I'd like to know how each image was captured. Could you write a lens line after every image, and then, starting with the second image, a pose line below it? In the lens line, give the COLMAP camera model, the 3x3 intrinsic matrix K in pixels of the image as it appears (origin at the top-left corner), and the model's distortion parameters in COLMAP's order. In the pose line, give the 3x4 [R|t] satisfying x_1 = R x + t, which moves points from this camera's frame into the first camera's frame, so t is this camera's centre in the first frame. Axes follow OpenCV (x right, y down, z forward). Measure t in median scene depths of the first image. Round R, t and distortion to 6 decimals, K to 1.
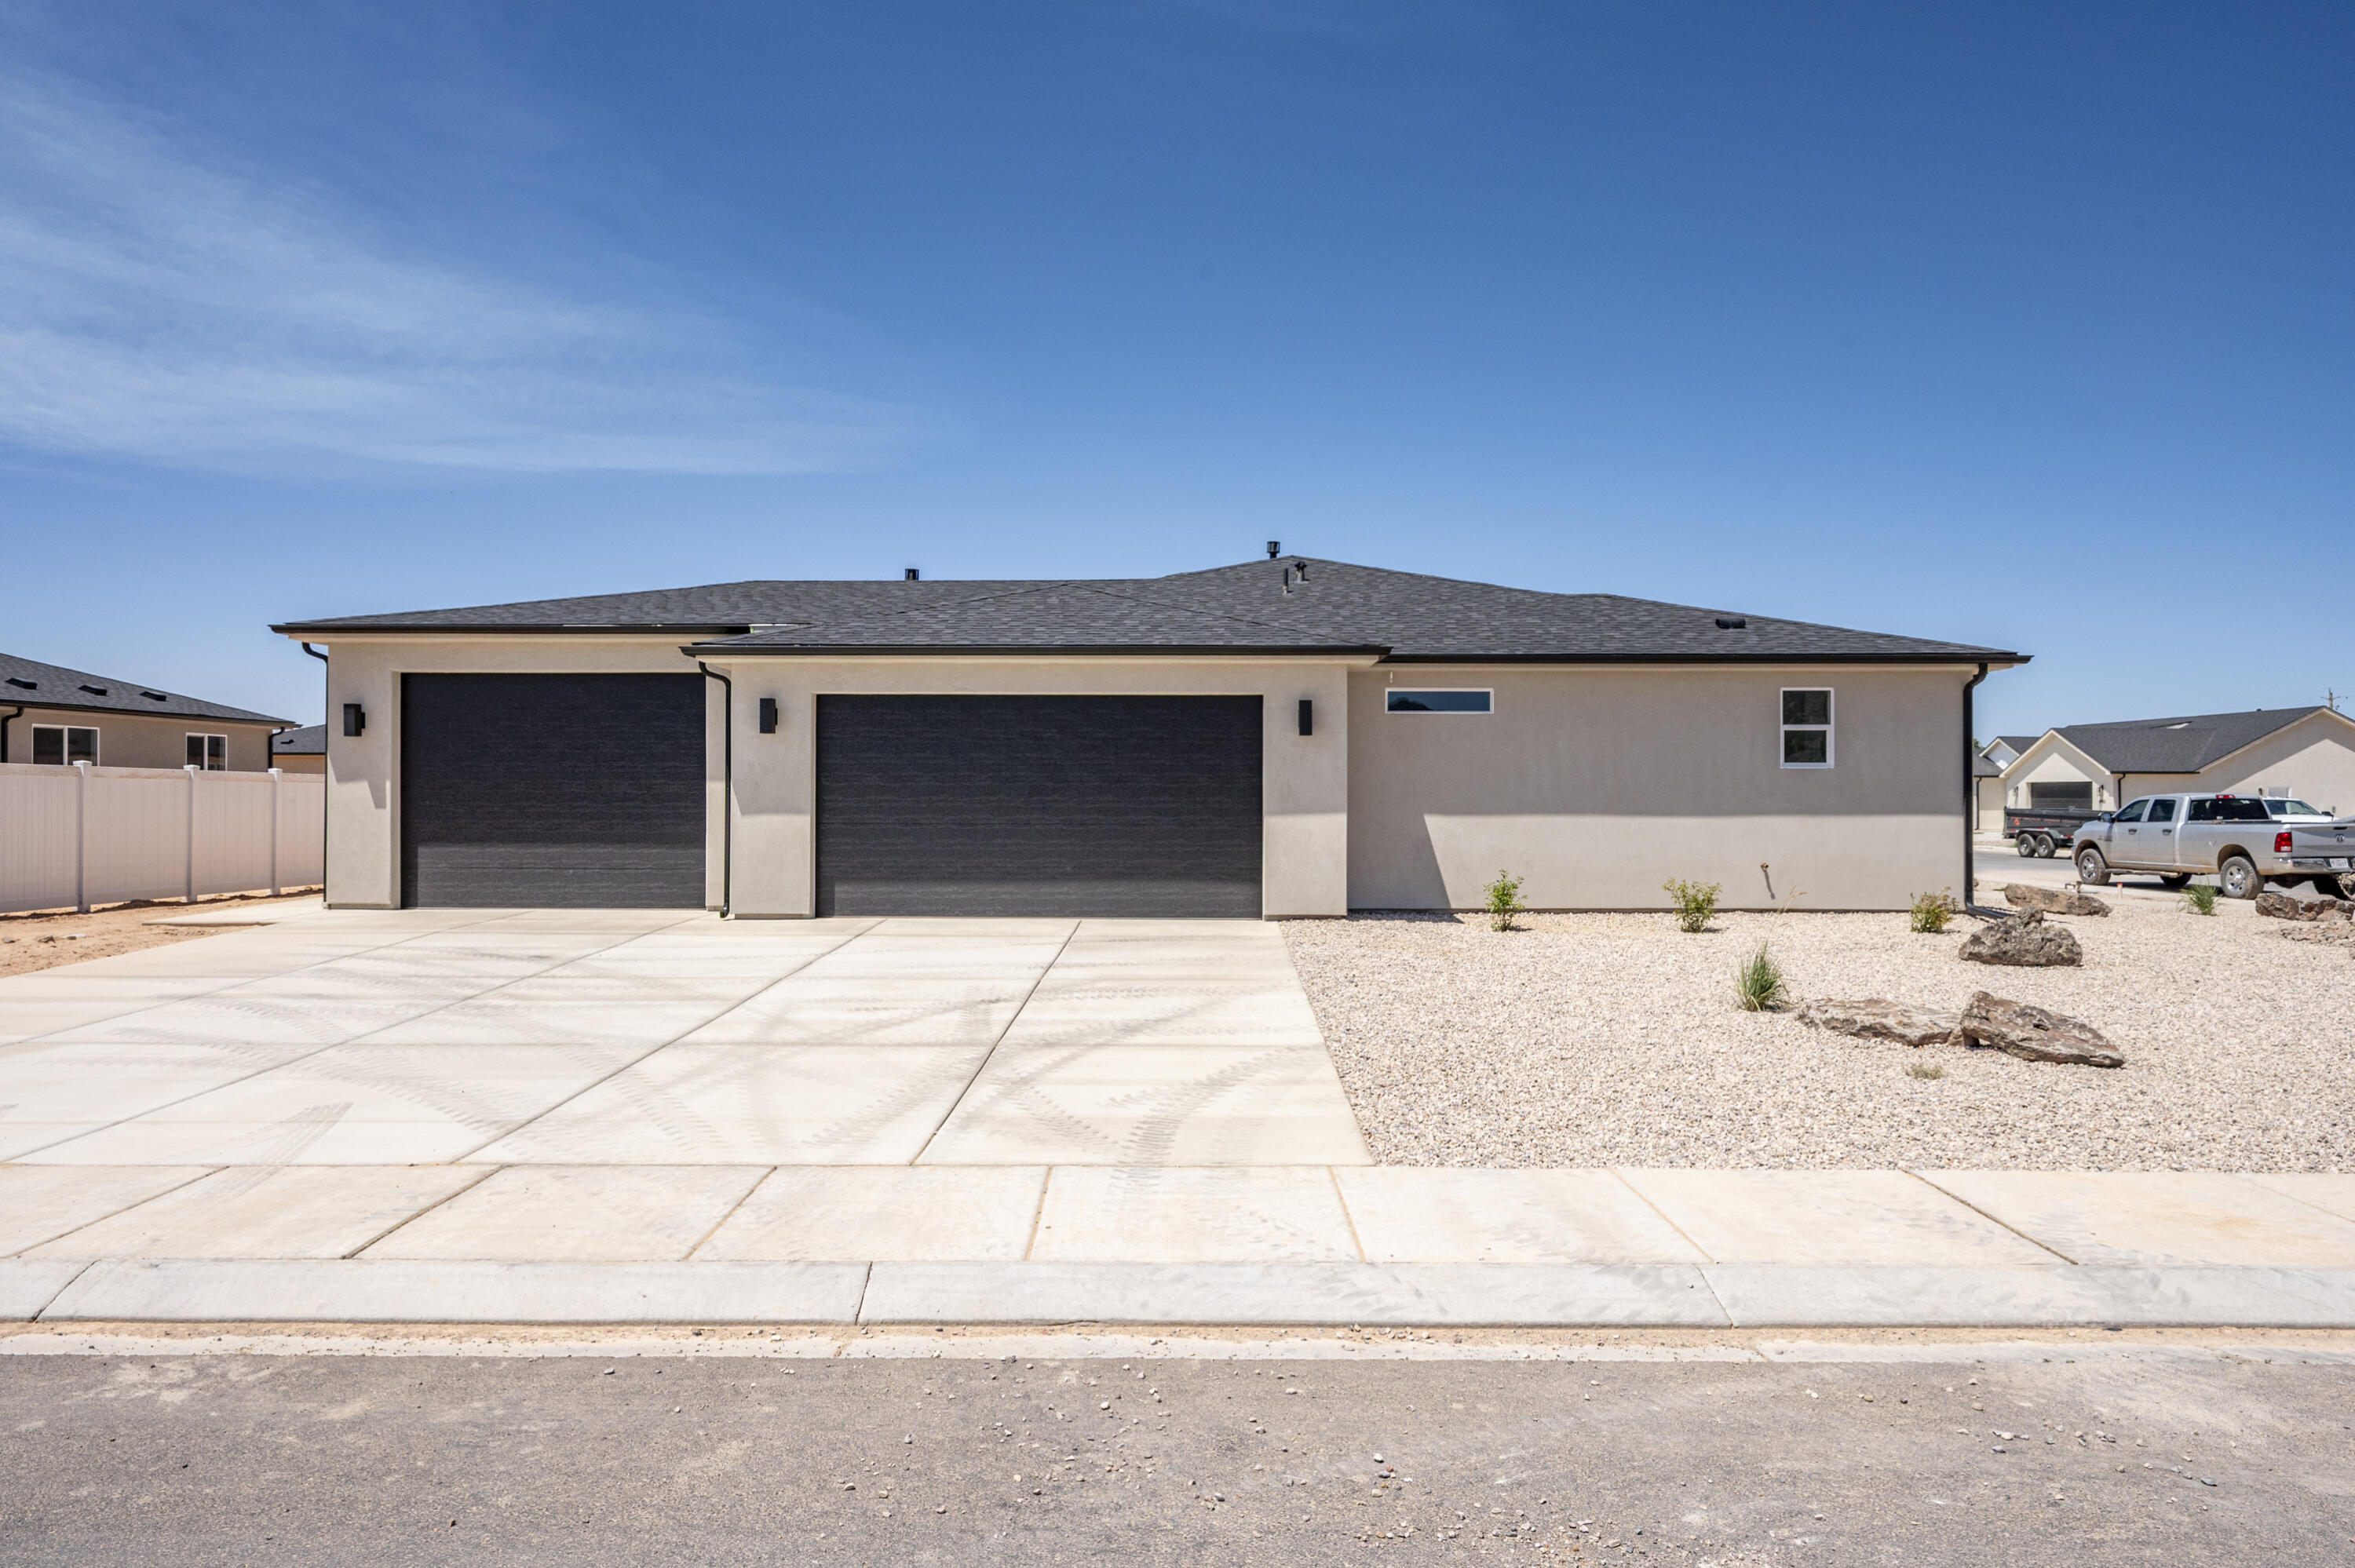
lens RADIAL K [[1346.5, 0, 1177.5], [0, 1346.5, 784.0], [0, 0, 1]] dist [-0.001665, -0.000194]
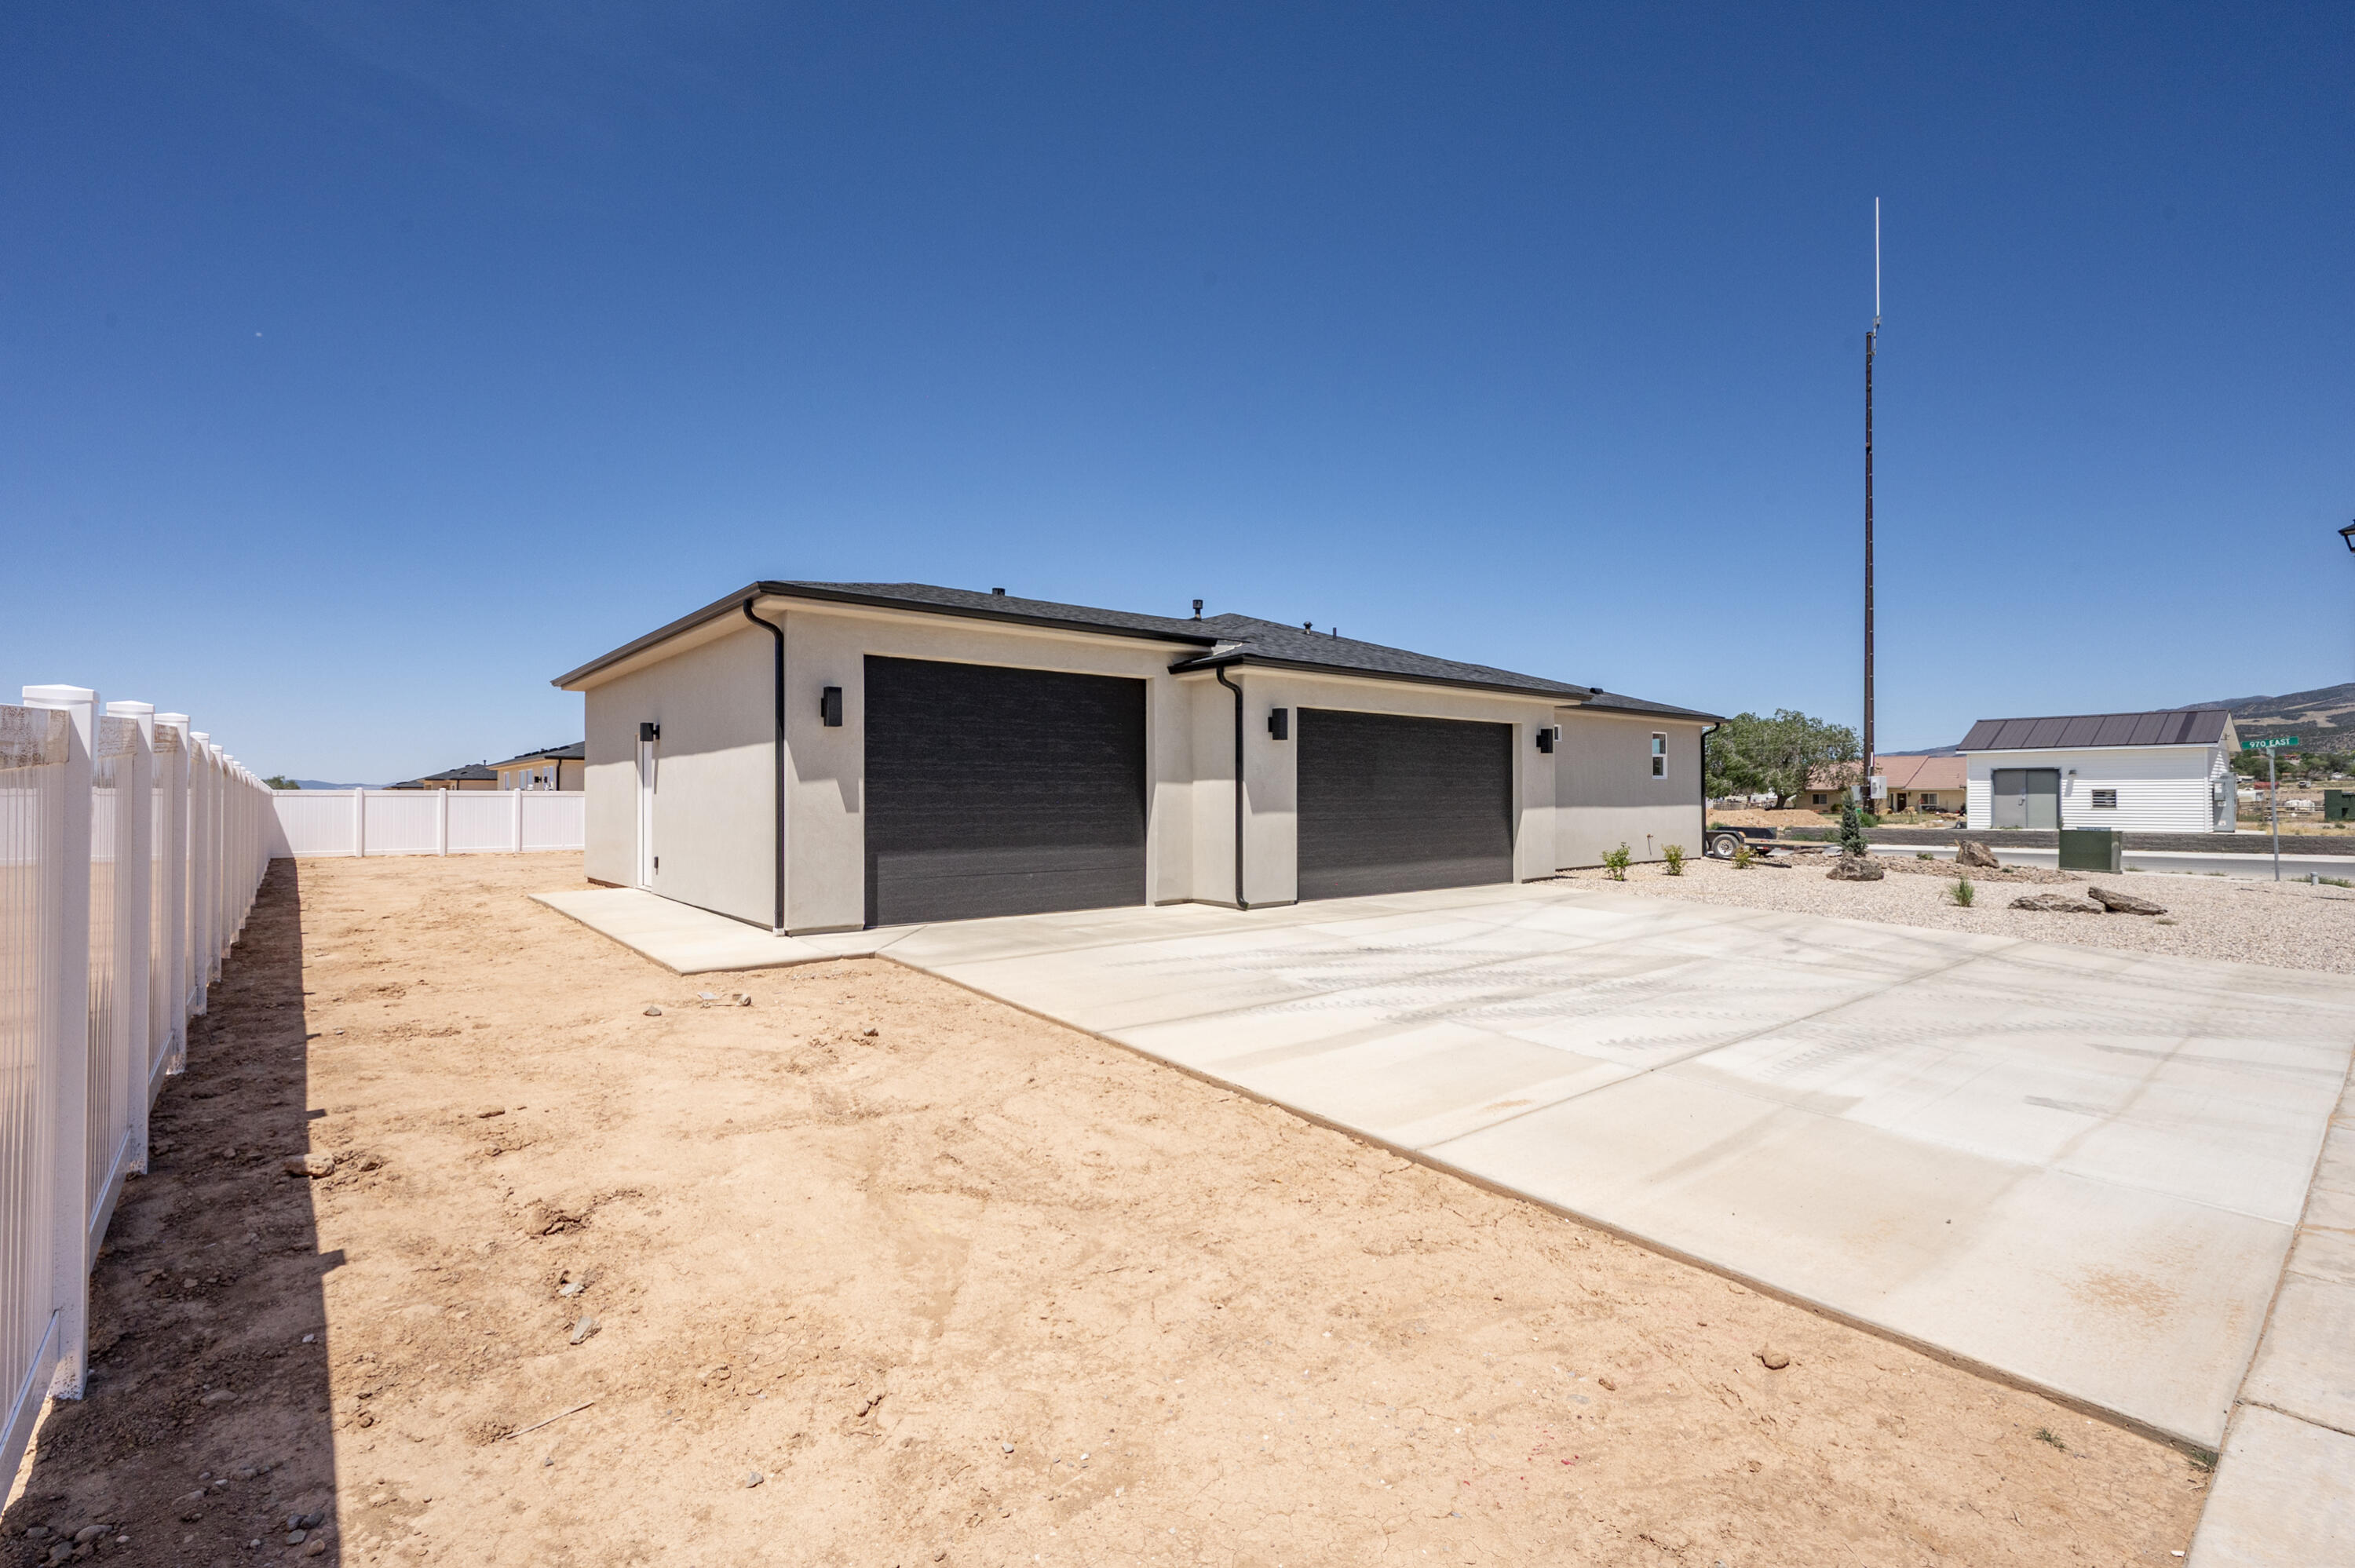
lens RADIAL K [[1061.3, 0, 1177.5], [0, 1061.3, 784.0], [0, 0, 1]] dist [0.000516, 0.000047]
pose [[0.765064, 0.006305, 0.643923, -0.914644], [0.001281, 0.999935, -0.011313, 0.009084], [-0.643953, 0.009480, 0.765007, 0.373589]]
